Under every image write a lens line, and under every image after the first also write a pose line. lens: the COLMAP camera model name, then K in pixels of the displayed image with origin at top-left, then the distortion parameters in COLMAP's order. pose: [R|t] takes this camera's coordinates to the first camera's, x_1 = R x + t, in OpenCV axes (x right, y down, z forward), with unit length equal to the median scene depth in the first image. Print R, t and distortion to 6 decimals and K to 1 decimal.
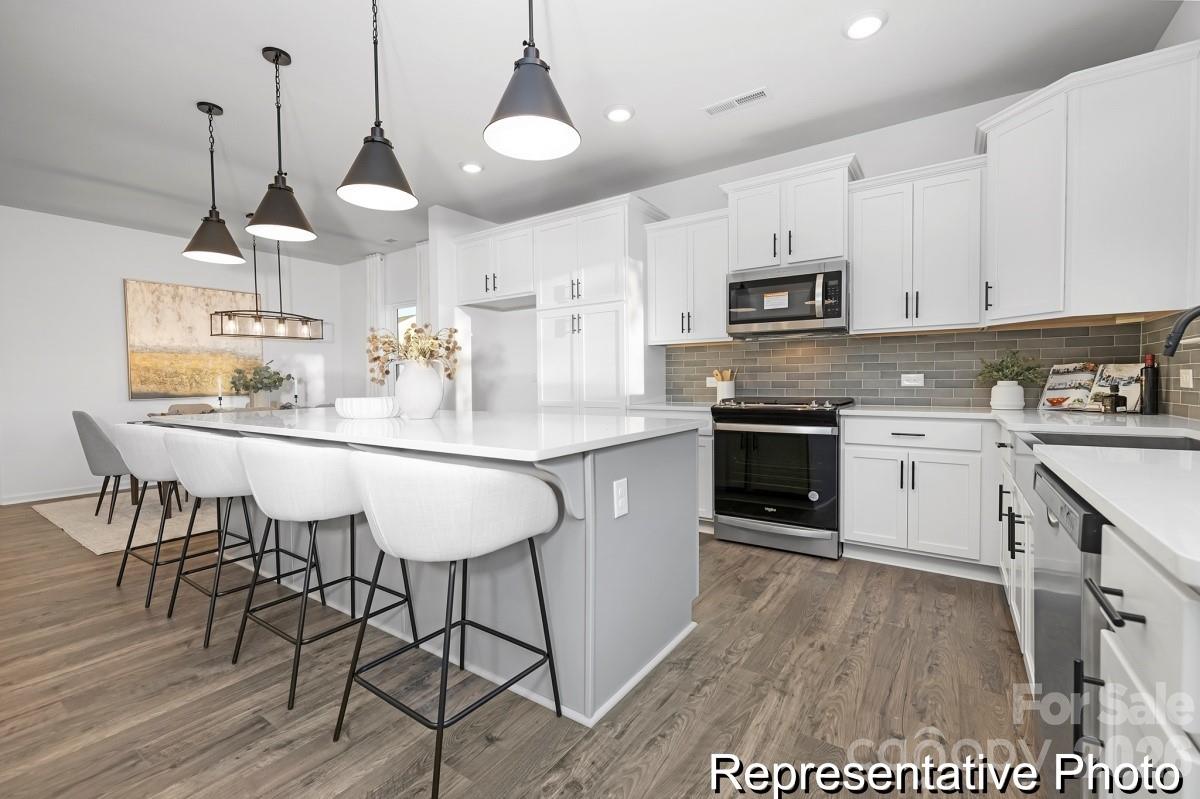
lens RADIAL K [[512.2, 0, 600.5], [0, 512.2, 397.1], [0, 0, 1]] dist [0.006271, 0.000061]
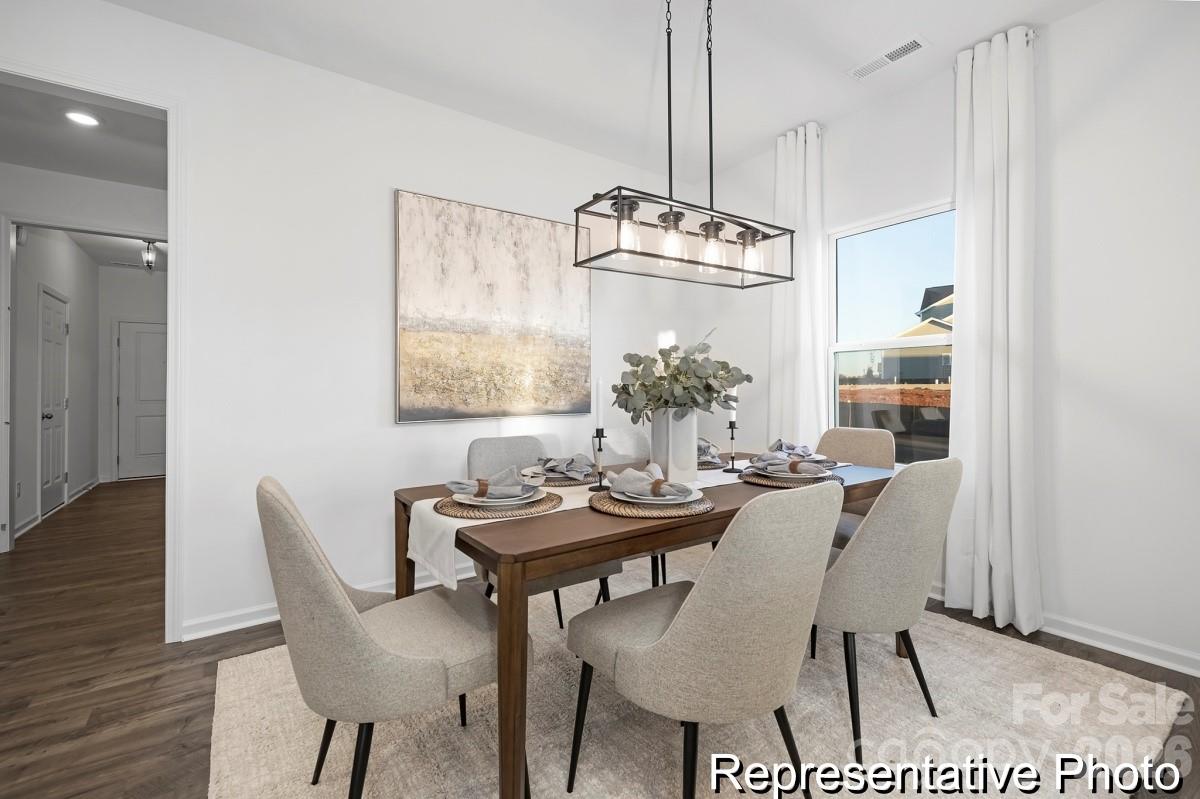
lens RADIAL K [[512.2, 0, 592.1], [0, 512.2, 388.2], [0, 0, 1]] dist [0.006271, 0.000061]
pose [[0.935118, 0.004179, -0.354311, -0.551691], [-0.017299, 0.999277, -0.033870, -0.014739], [0.353913, 0.037802, 0.934514, 0.590606]]
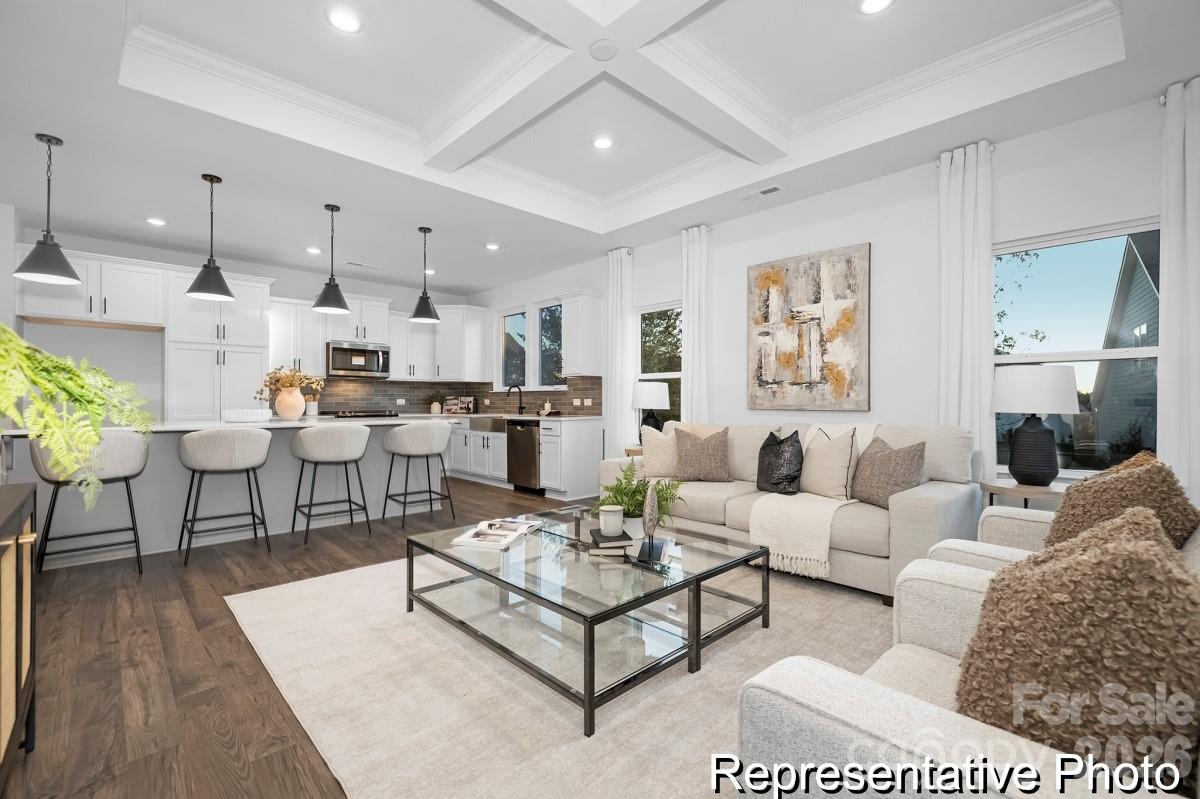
lens RADIAL K [[512.2, 0, 597.4], [0, 512.2, 400.9], [0, 0, 1]] dist [0.006271, 0.000061]
pose [[0.193457, 0.012568, 0.981028, -0.894021], [0.031224, 0.999333, -0.018960, 0.020079], [-0.980612, 0.034300, 0.192936, -0.168957]]
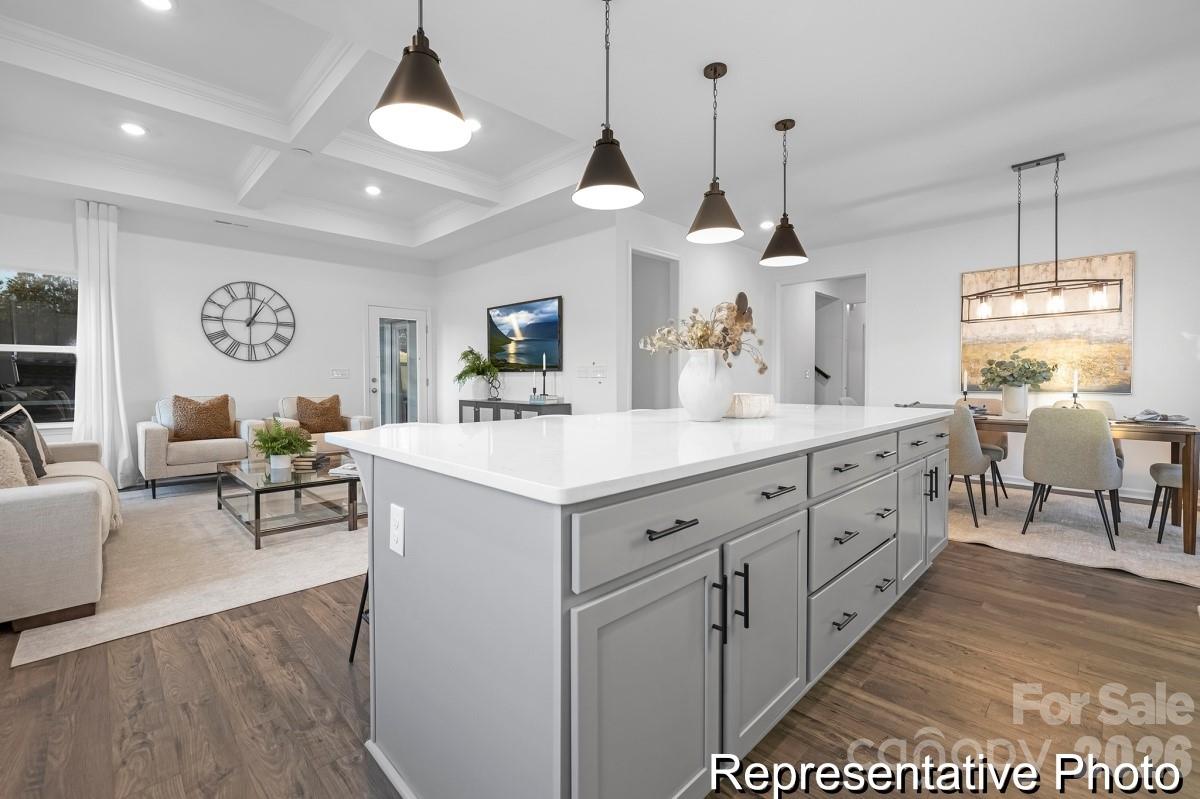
lens RADIAL K [[512.2, 0, 591.8], [0, 512.2, 392.7], [0, 0, 1]] dist [0.006271, 0.000061]
pose [[-0.188945, 0.037566, -0.981269, 0.227120], [-0.031817, 0.998509, 0.044353, -0.014742], [0.981472, 0.039601, -0.187468, 0.474577]]
